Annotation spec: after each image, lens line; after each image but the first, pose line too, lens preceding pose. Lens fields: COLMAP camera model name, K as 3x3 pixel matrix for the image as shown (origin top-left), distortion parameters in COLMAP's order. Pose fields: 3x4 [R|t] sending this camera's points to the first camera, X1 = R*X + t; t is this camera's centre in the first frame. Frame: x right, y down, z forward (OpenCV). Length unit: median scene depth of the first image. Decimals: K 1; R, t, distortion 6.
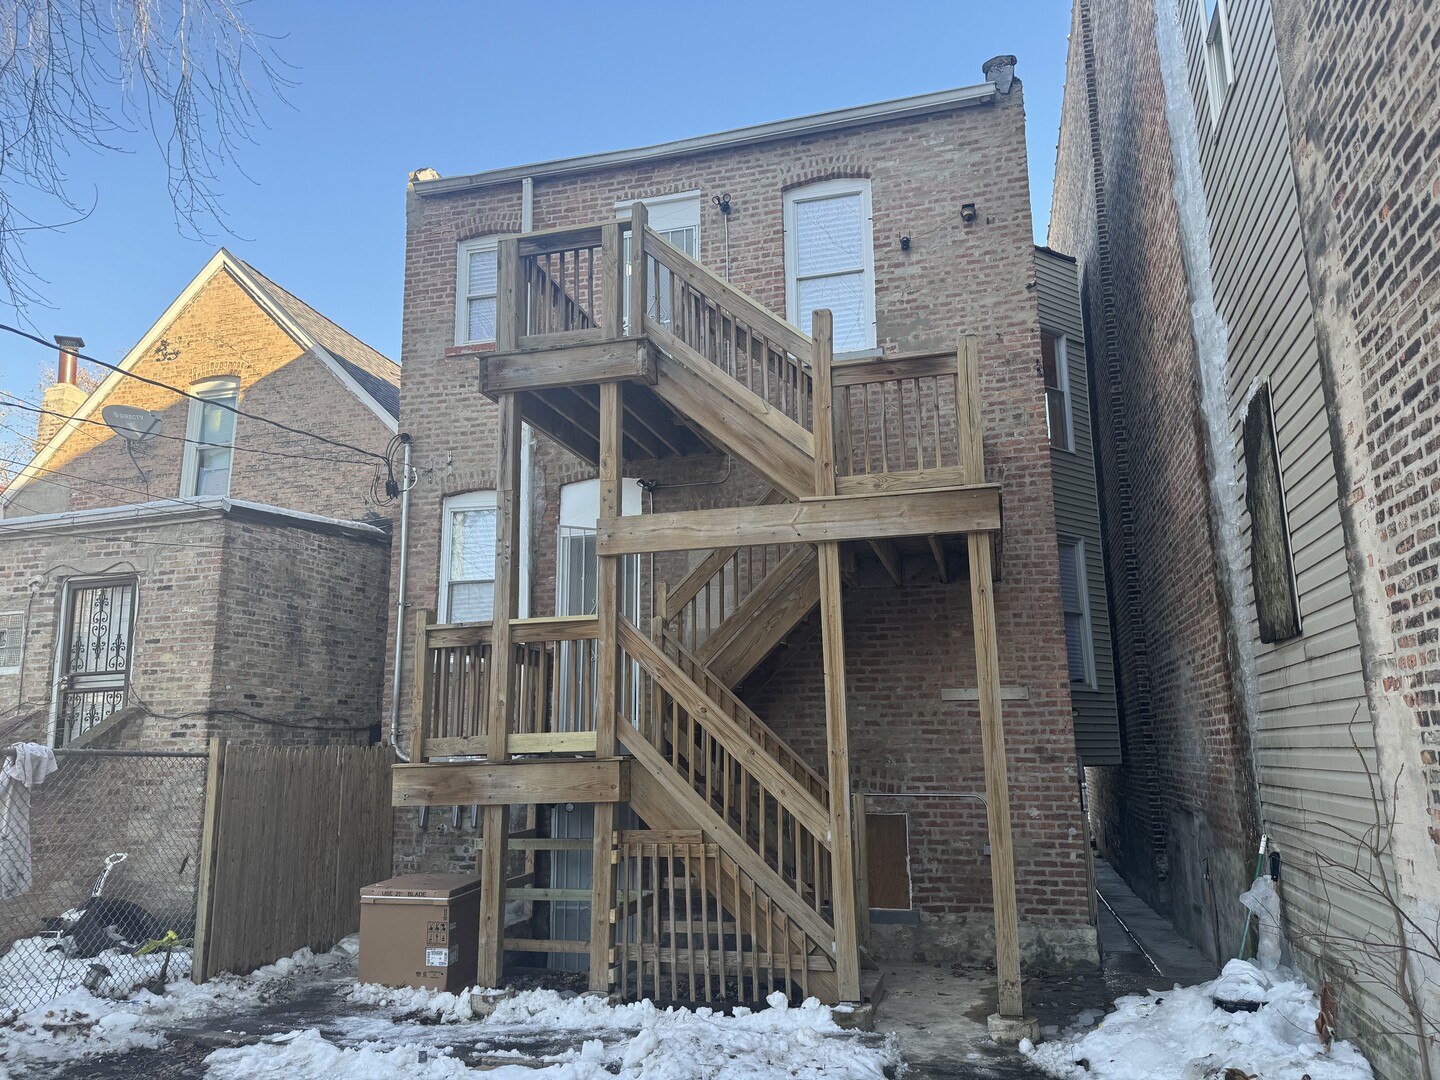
lens RADIAL K [[1019.0, 0, 711.4], [0, 1019.0, 541.2], [0, 0, 1]] dist [0.039712, -0.003918]
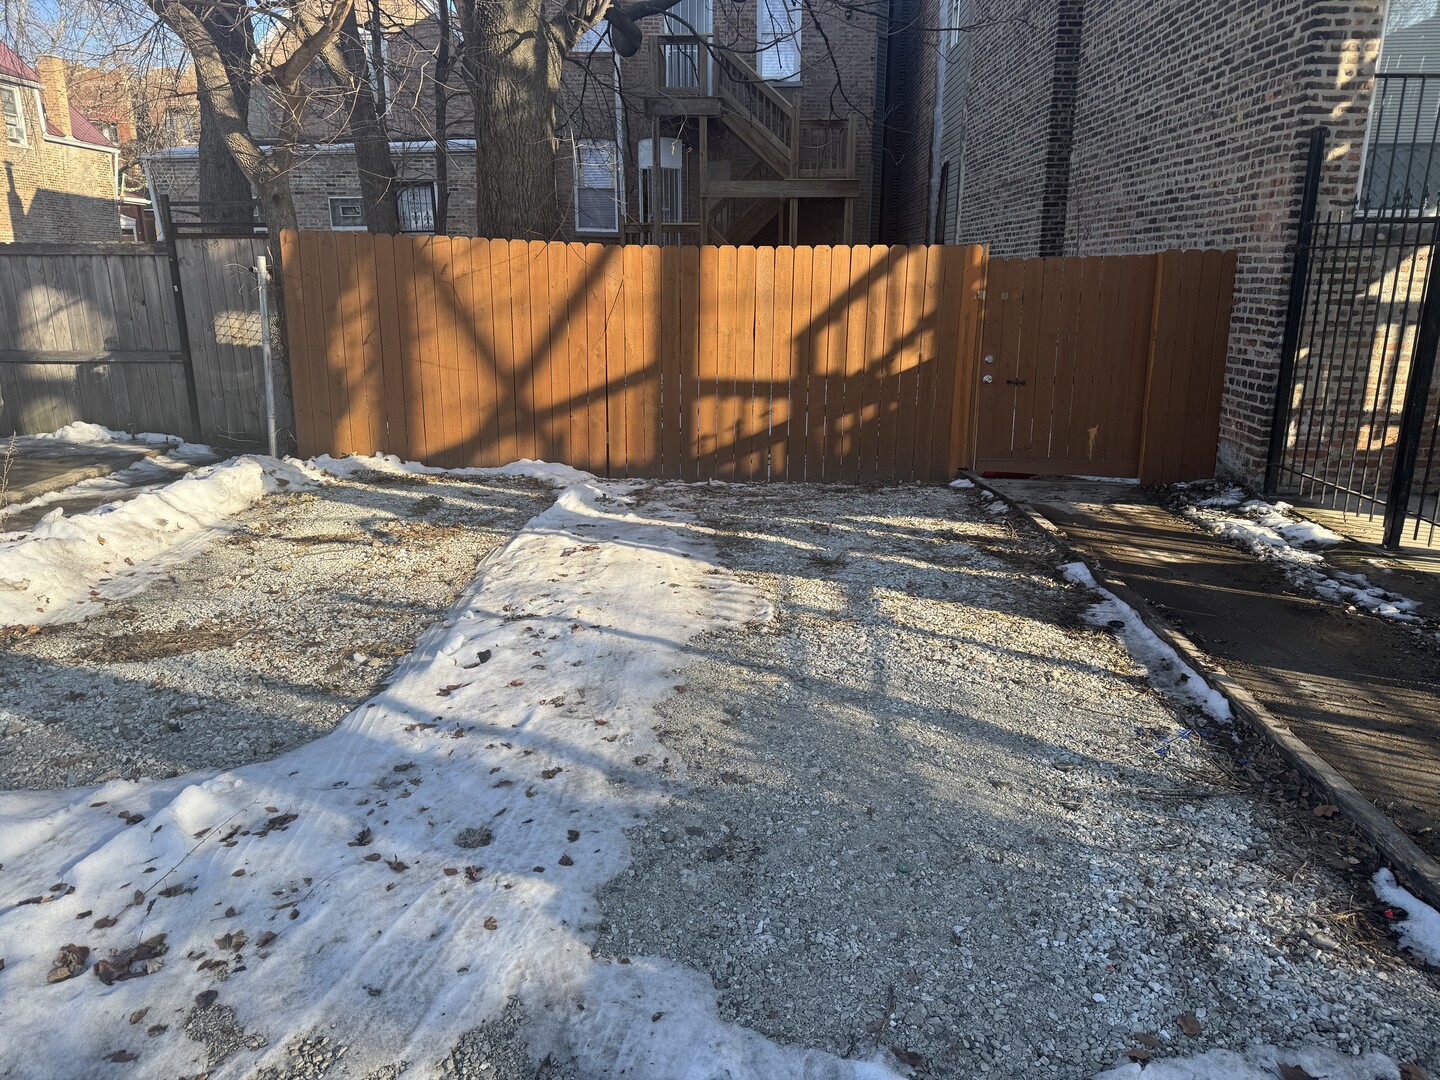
lens RADIAL K [[1019.0, 0, 718.5], [0, 1019.0, 544.0], [0, 0, 1]] dist [0.039712, -0.003918]
pose [[0.967606, -0.047051, 0.248041, -0.759231], [-0.066299, 0.900642, 0.429474, -0.308482], [-0.243603, -0.432006, 0.868348, -1.601307]]
